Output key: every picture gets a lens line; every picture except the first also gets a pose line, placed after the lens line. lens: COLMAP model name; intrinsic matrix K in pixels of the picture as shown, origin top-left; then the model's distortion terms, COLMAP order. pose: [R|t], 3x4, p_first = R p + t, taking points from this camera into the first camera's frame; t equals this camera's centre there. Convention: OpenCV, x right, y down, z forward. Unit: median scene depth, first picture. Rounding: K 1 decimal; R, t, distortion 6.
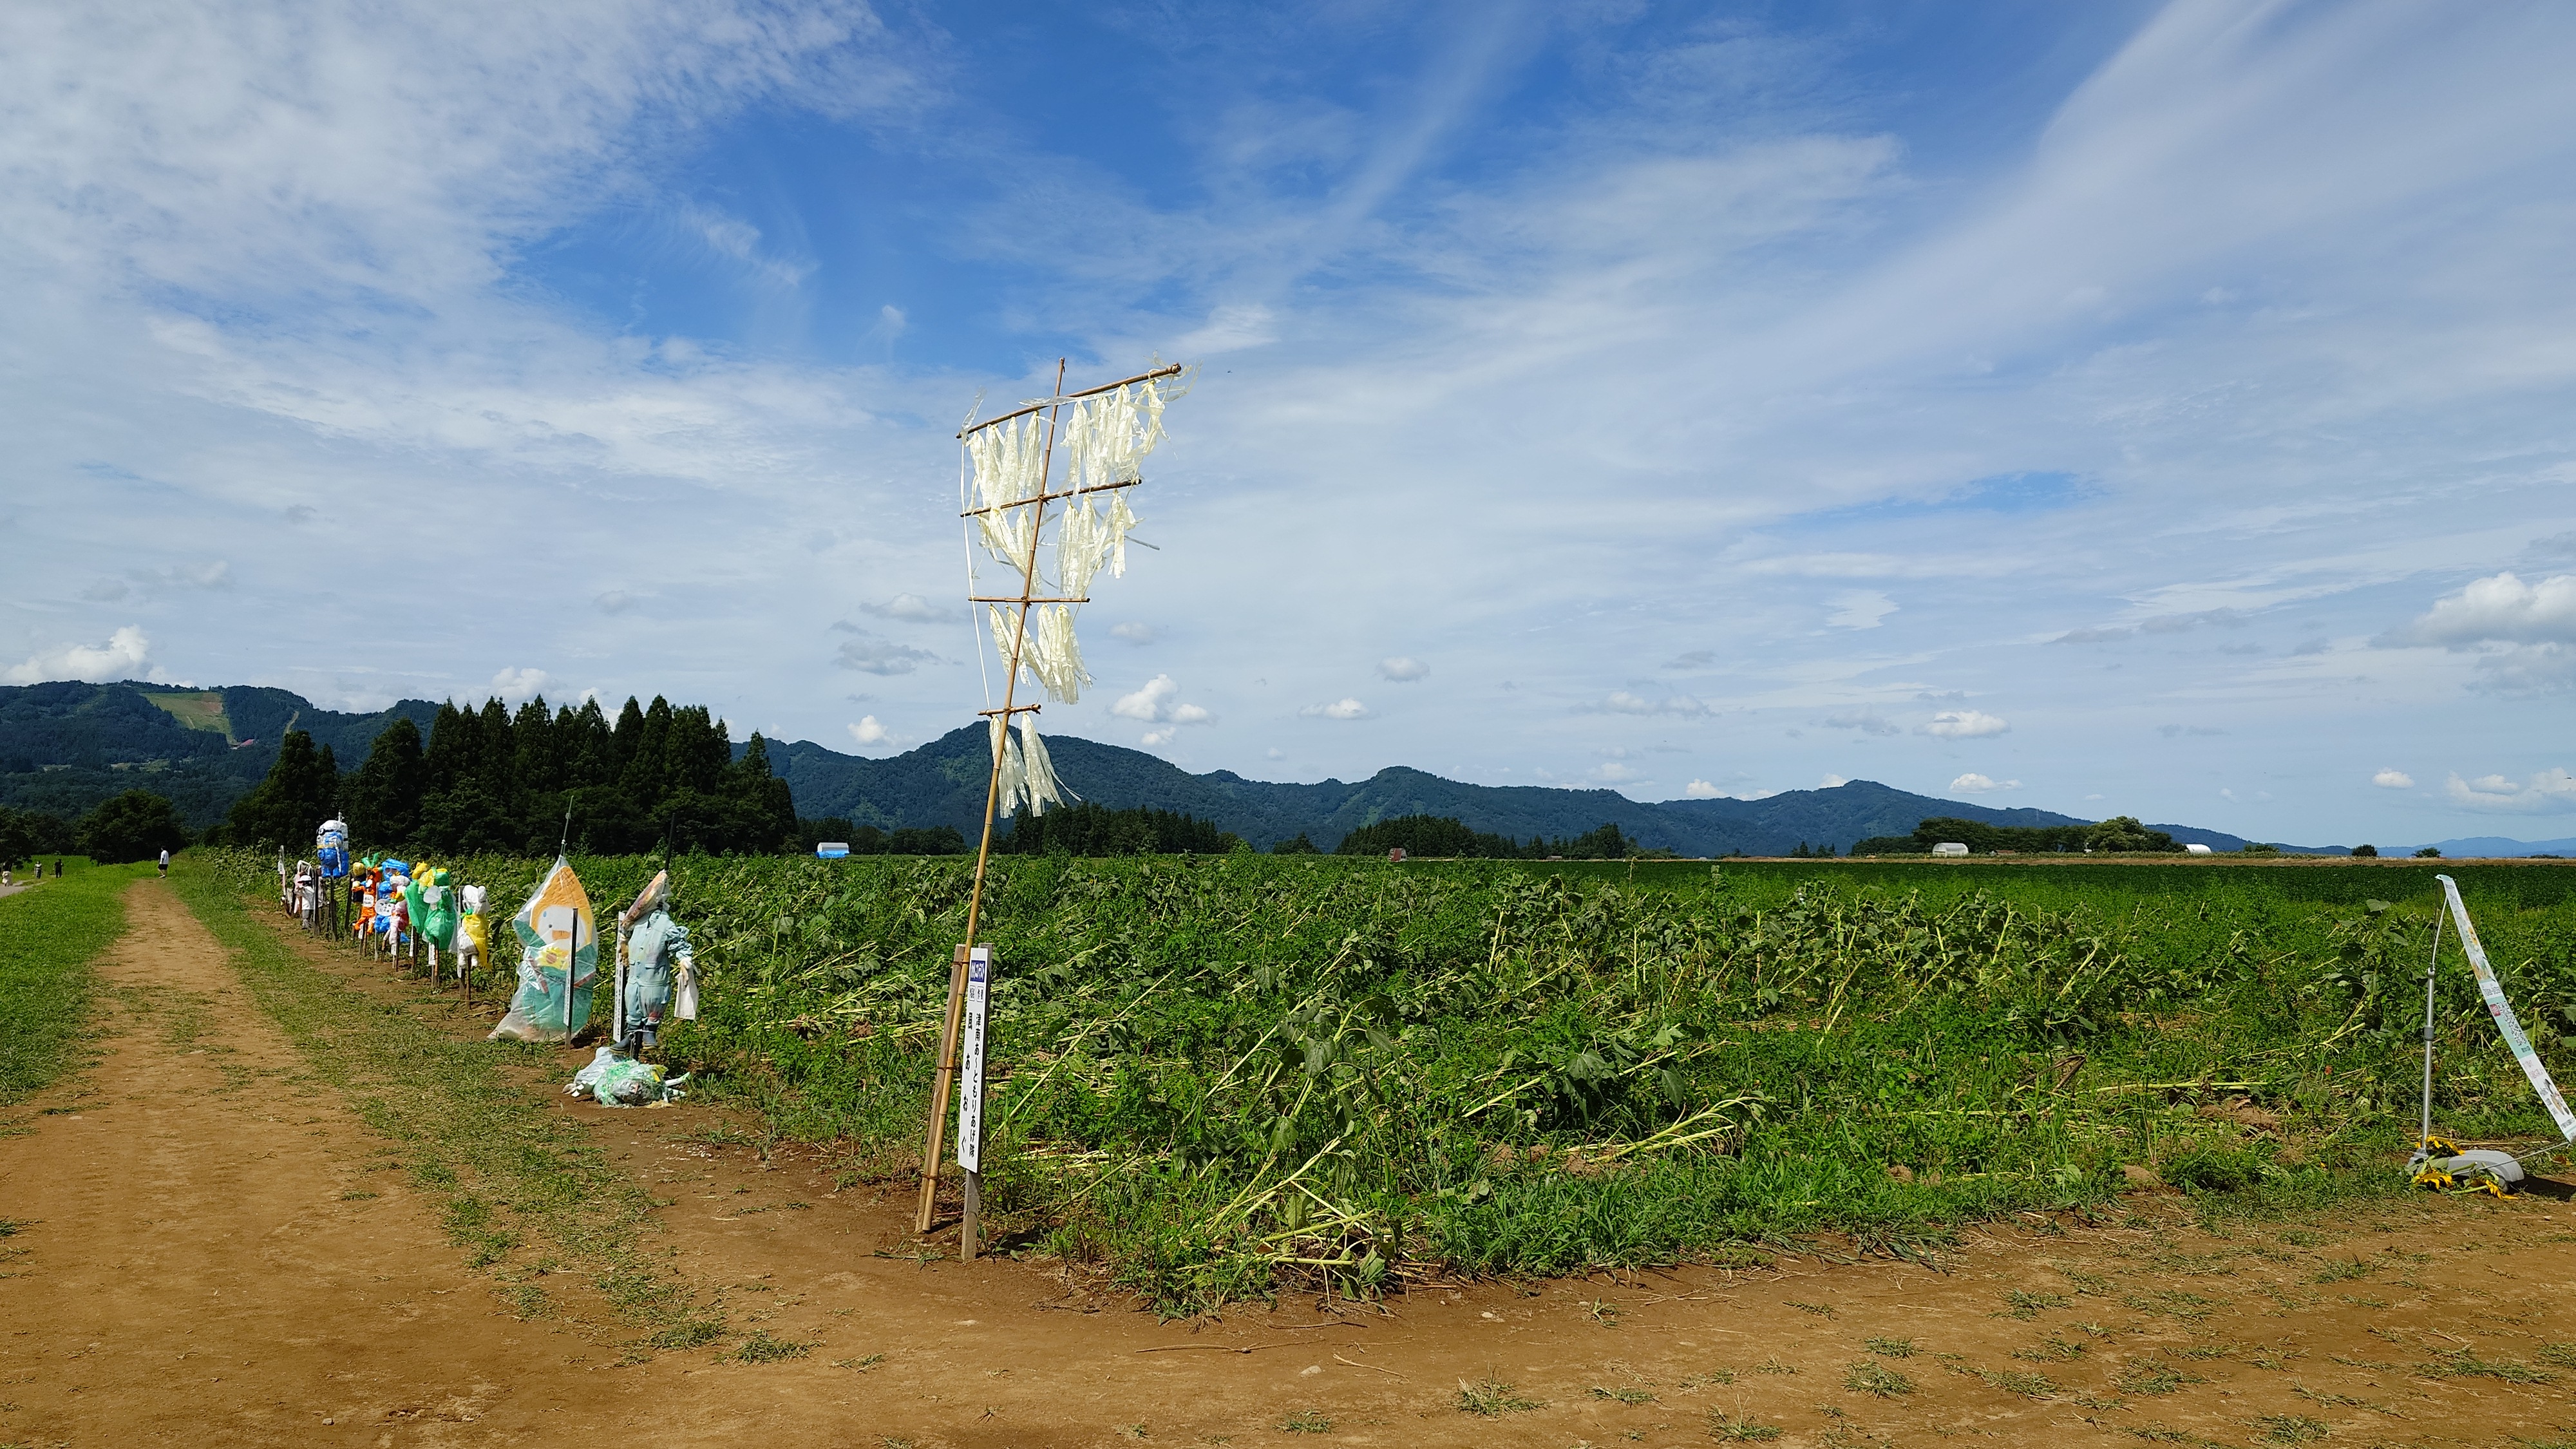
lens RADIAL K [[3749.8, 0, 1288.0], [0, 3749.8, 874.3], [0, 0, 1]] dist [0.011418, 0.005870]
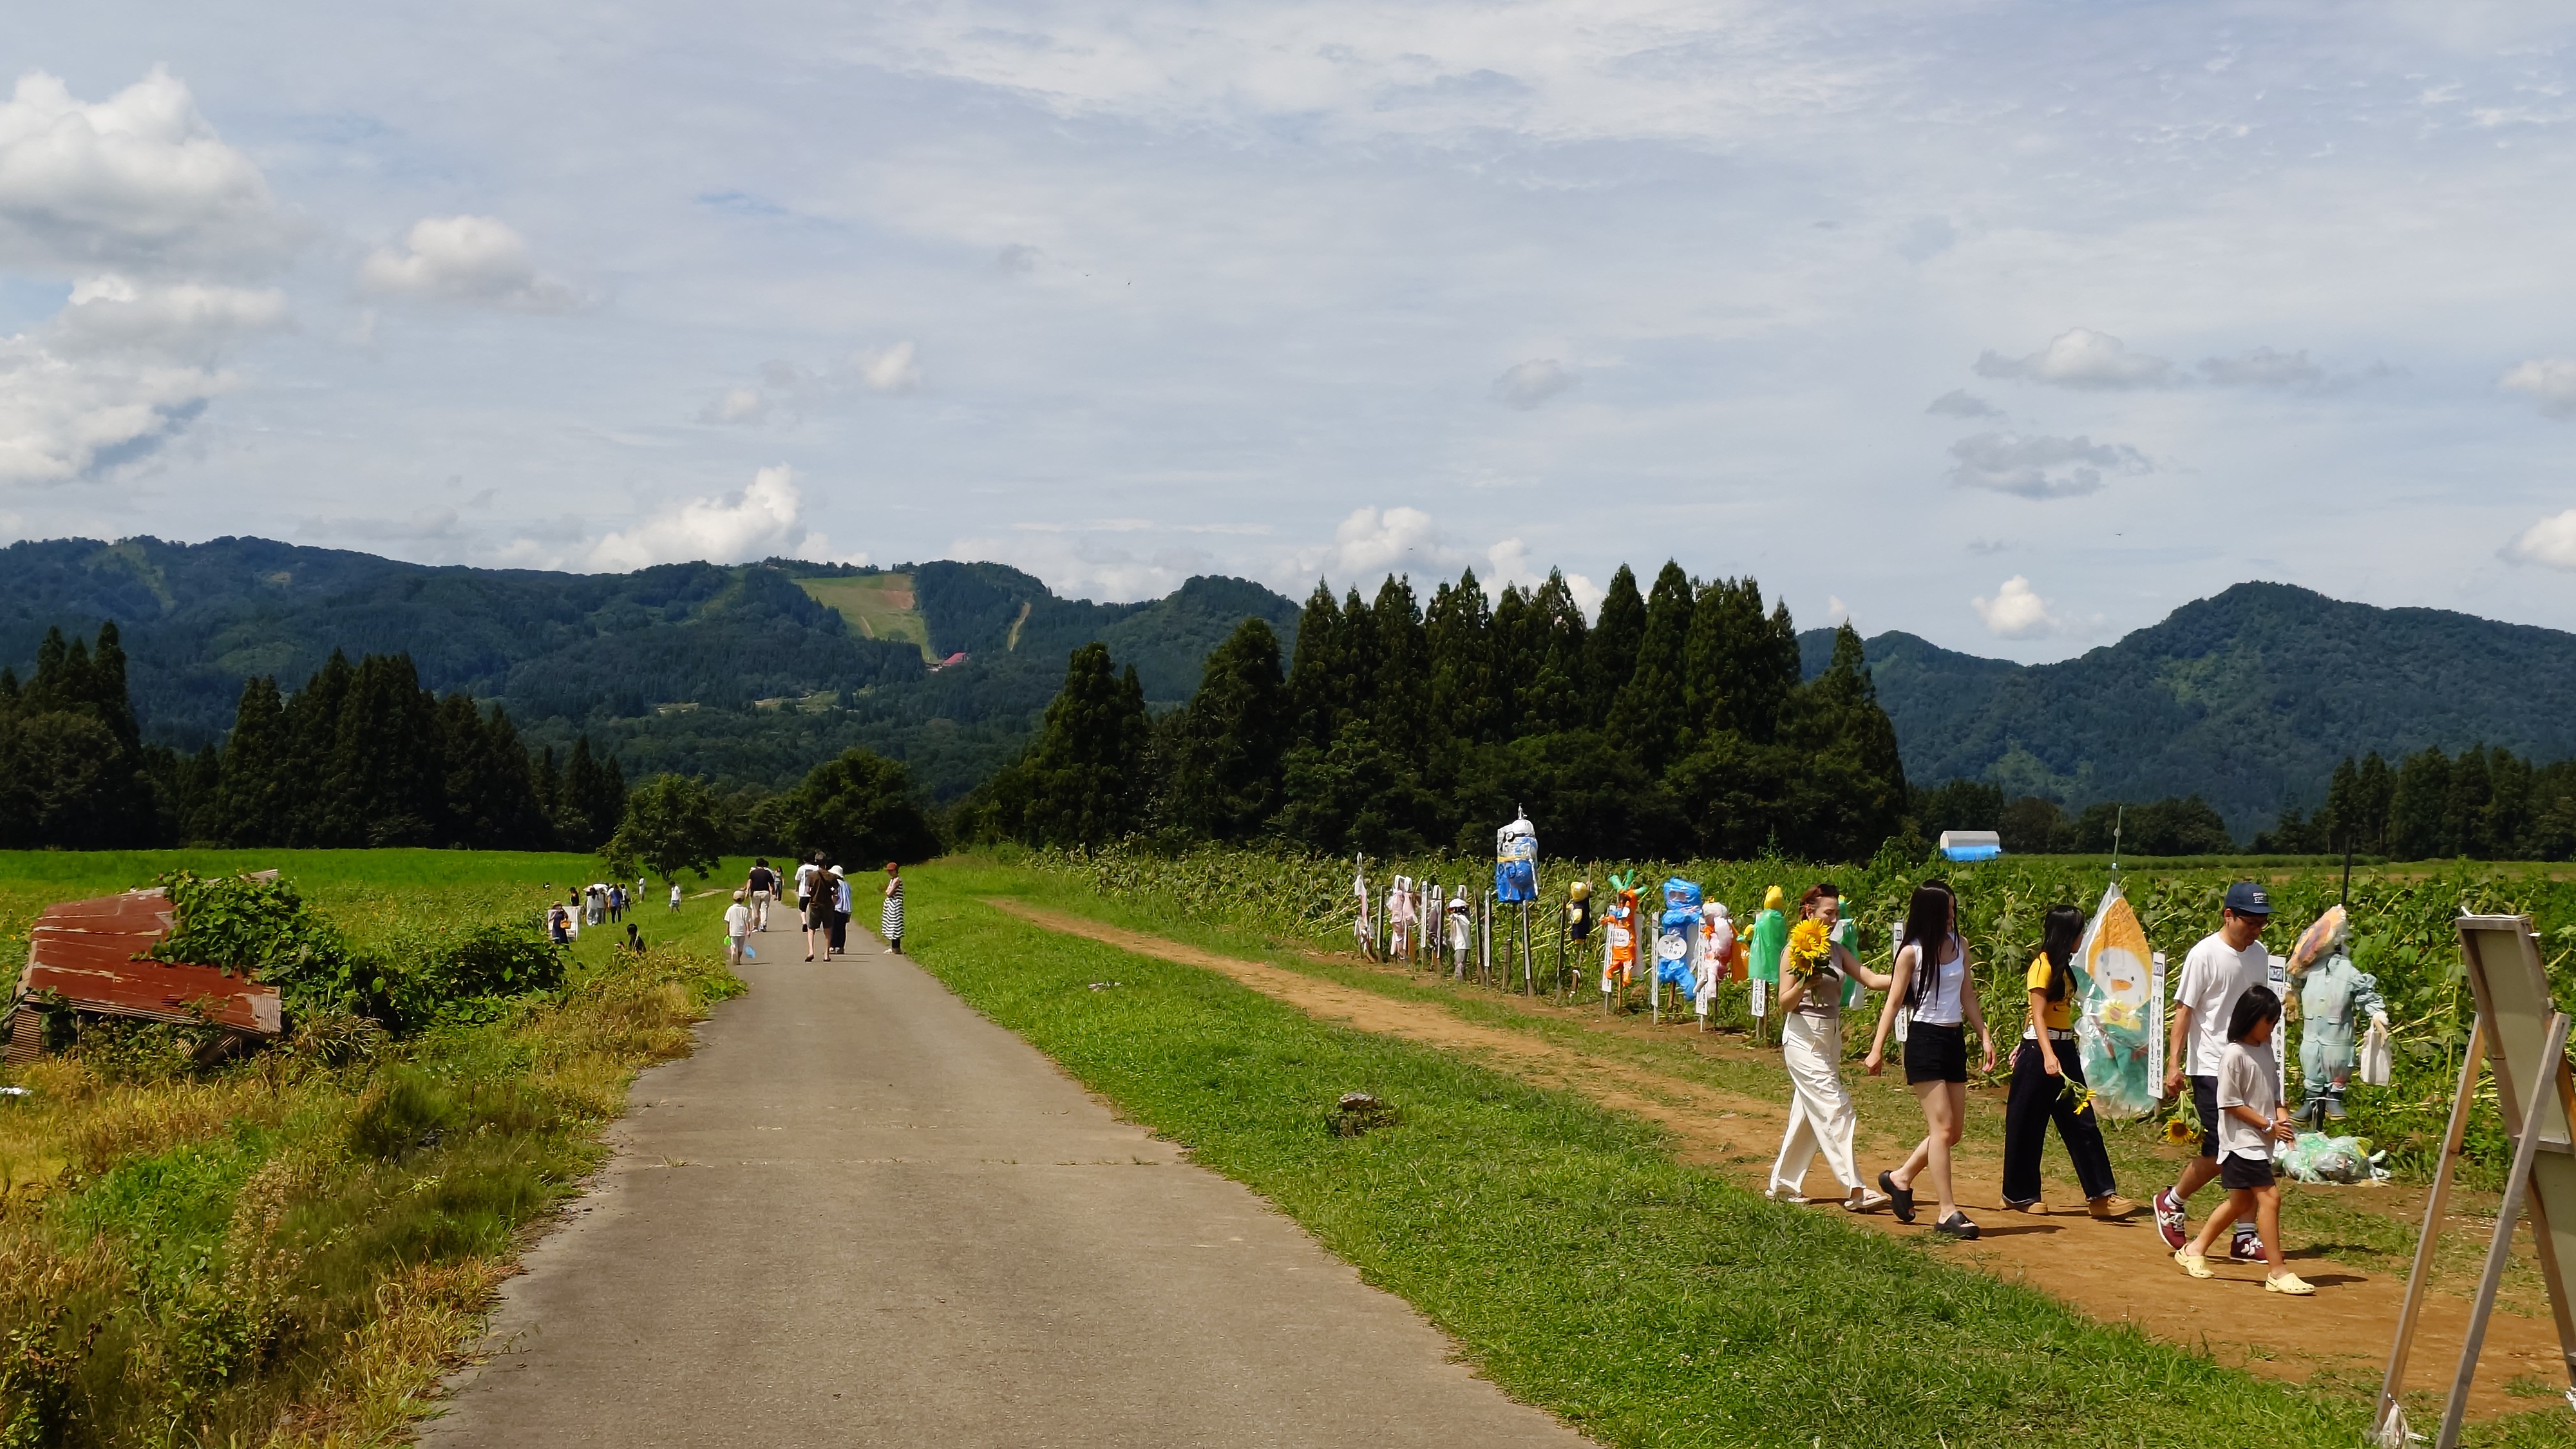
lens RADIAL K [[3749.8, 0, 1288.0], [0, 3749.8, 874.3], [0, 0, 1]] dist [0.011418, 0.005870]
pose [[0.885561, 0.001491, -0.464520, 0.035538], [-0.006417, 0.999939, -0.009022, 0.002801], [0.464478, 0.010971, 0.885517, 0.496878]]
